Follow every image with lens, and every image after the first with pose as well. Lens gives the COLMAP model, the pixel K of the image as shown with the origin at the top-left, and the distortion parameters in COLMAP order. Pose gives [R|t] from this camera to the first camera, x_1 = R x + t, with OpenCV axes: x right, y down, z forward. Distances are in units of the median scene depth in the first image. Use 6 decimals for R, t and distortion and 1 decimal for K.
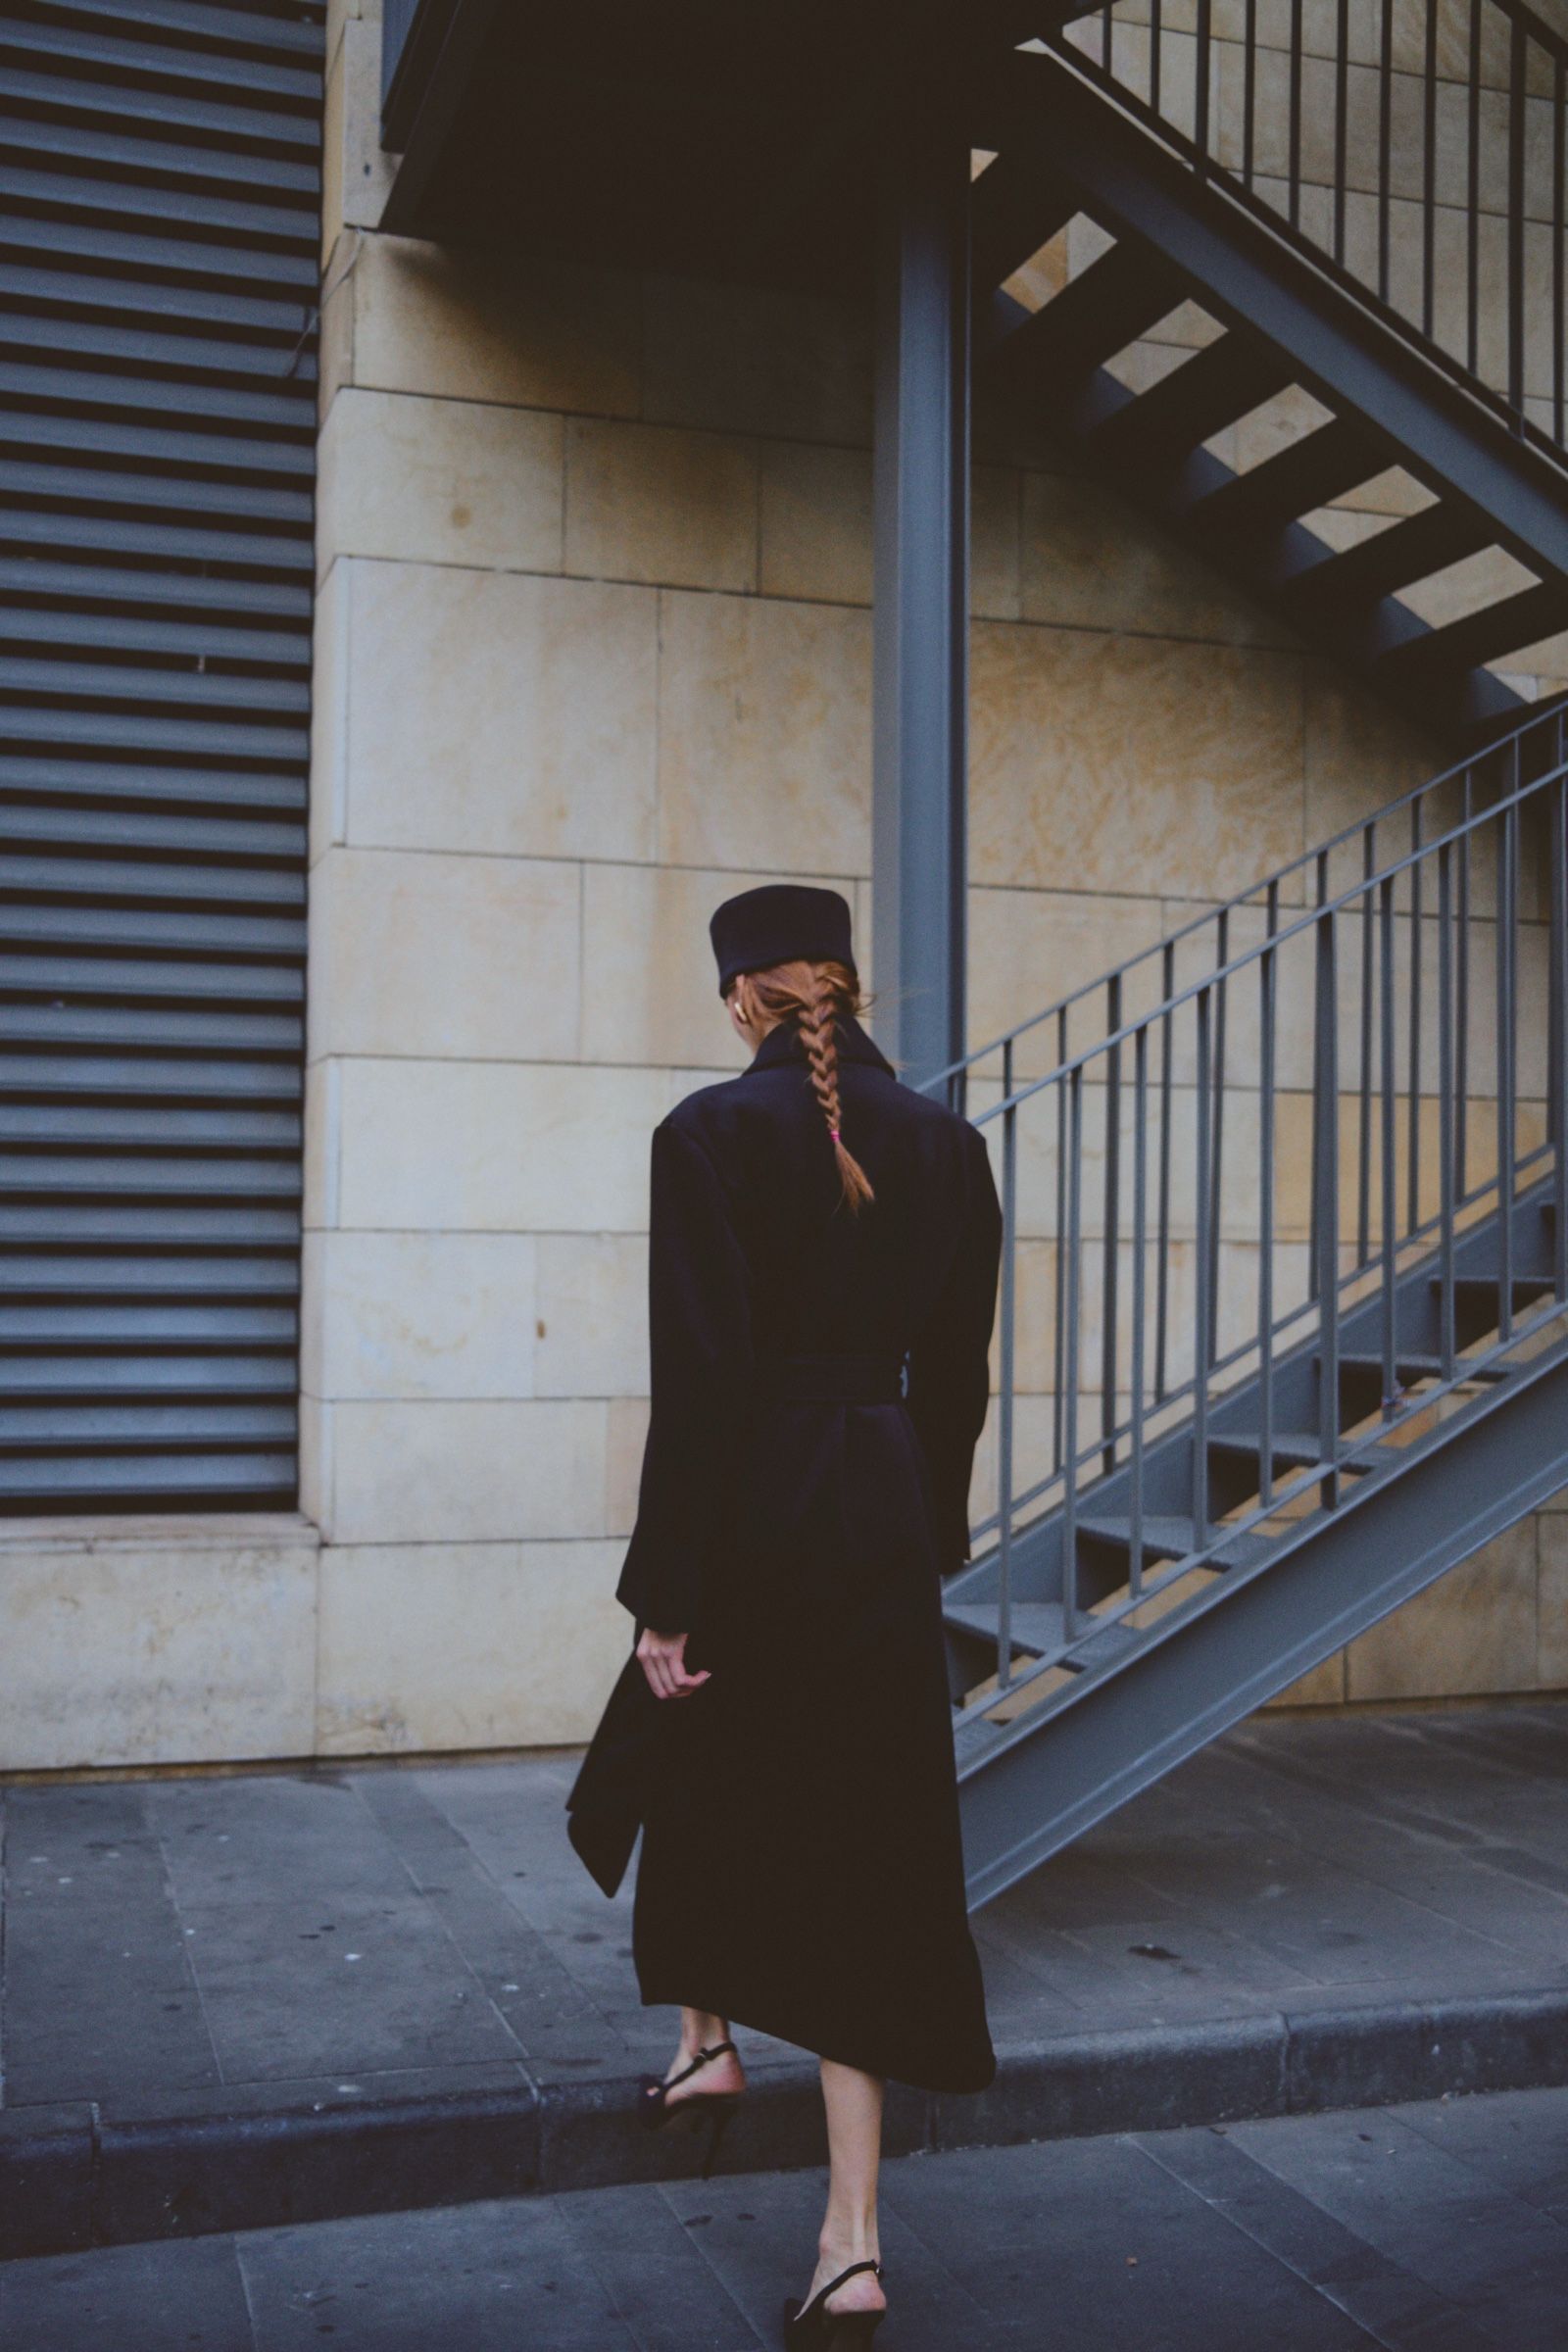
lens RADIAL K [[2380.6, 0, 781.5], [0, 2380.6, 1168.0], [0, 0, 1]] dist [-0.012853, 0.000000]
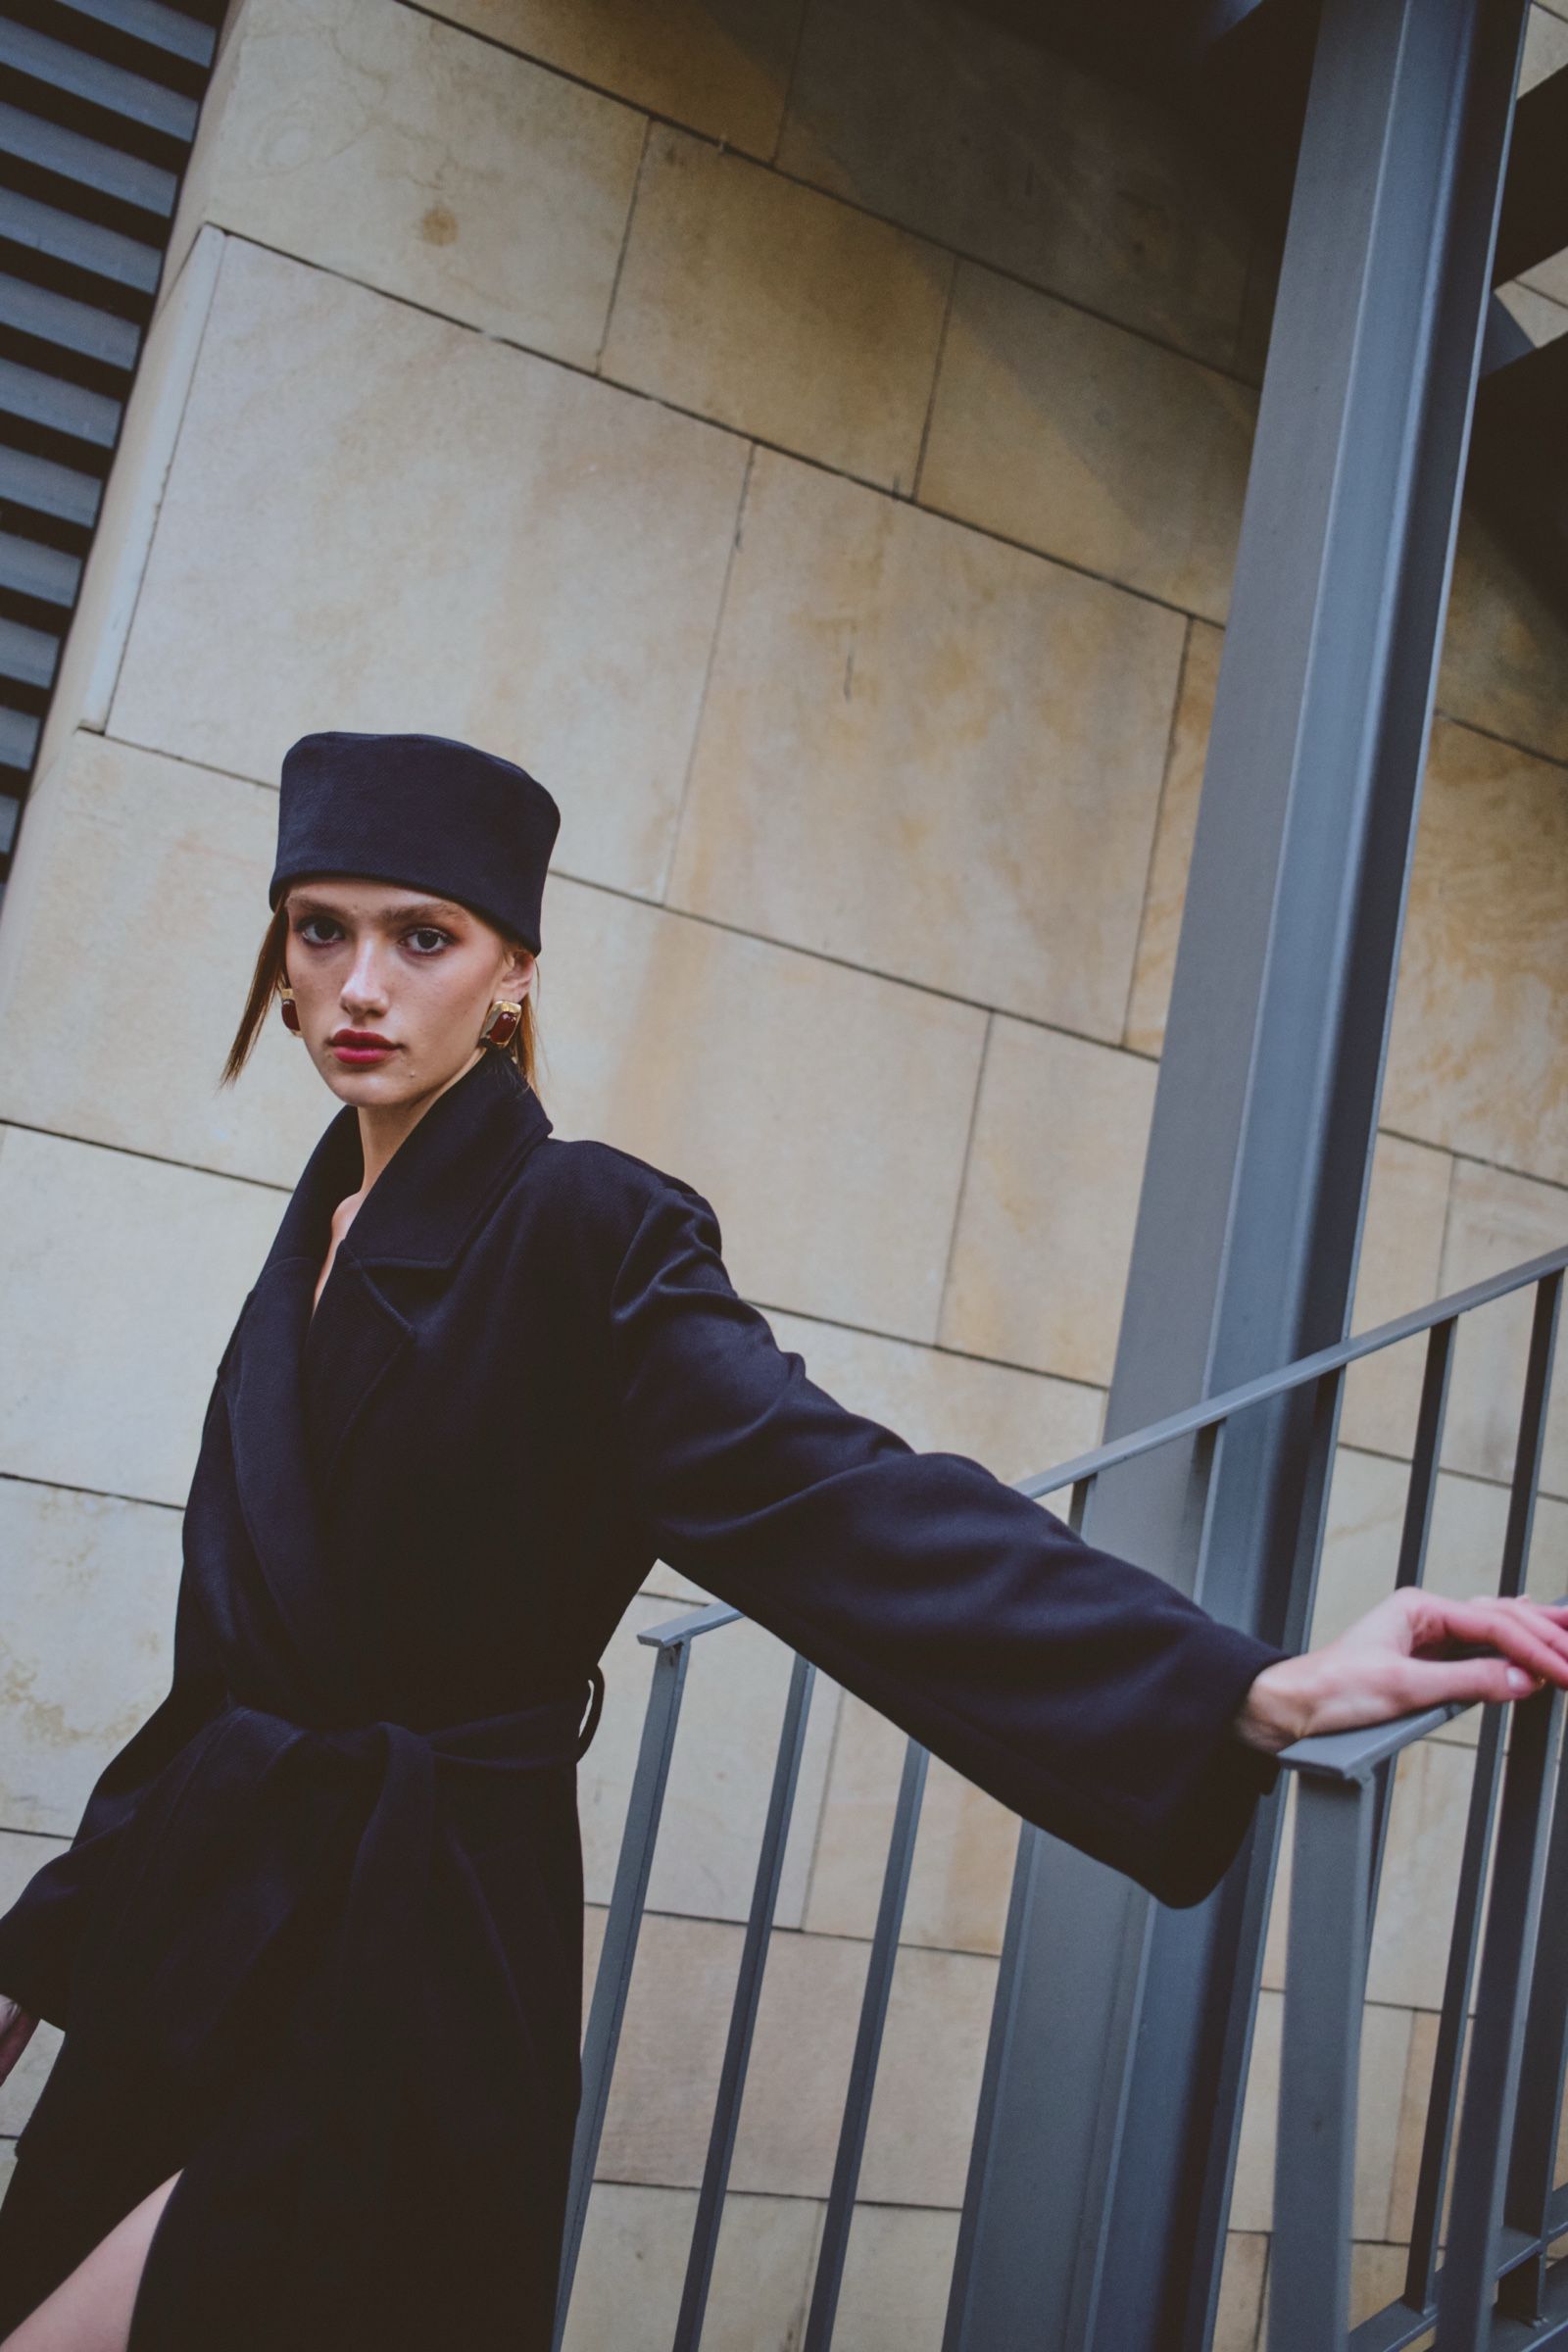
lens RADIAL K [[2380.6, 0, 778.4], [0, 2380.6, 1184.2], [0, 0, 1]] dist [-0.012853, 0.000000]
pose [[0.976806, 0.189587, 0.099537, -0.067371], [-0.175347, 0.975020, -0.136342, 0.005875], [-0.122899, 0.115726, 0.985649, 0.450052]]
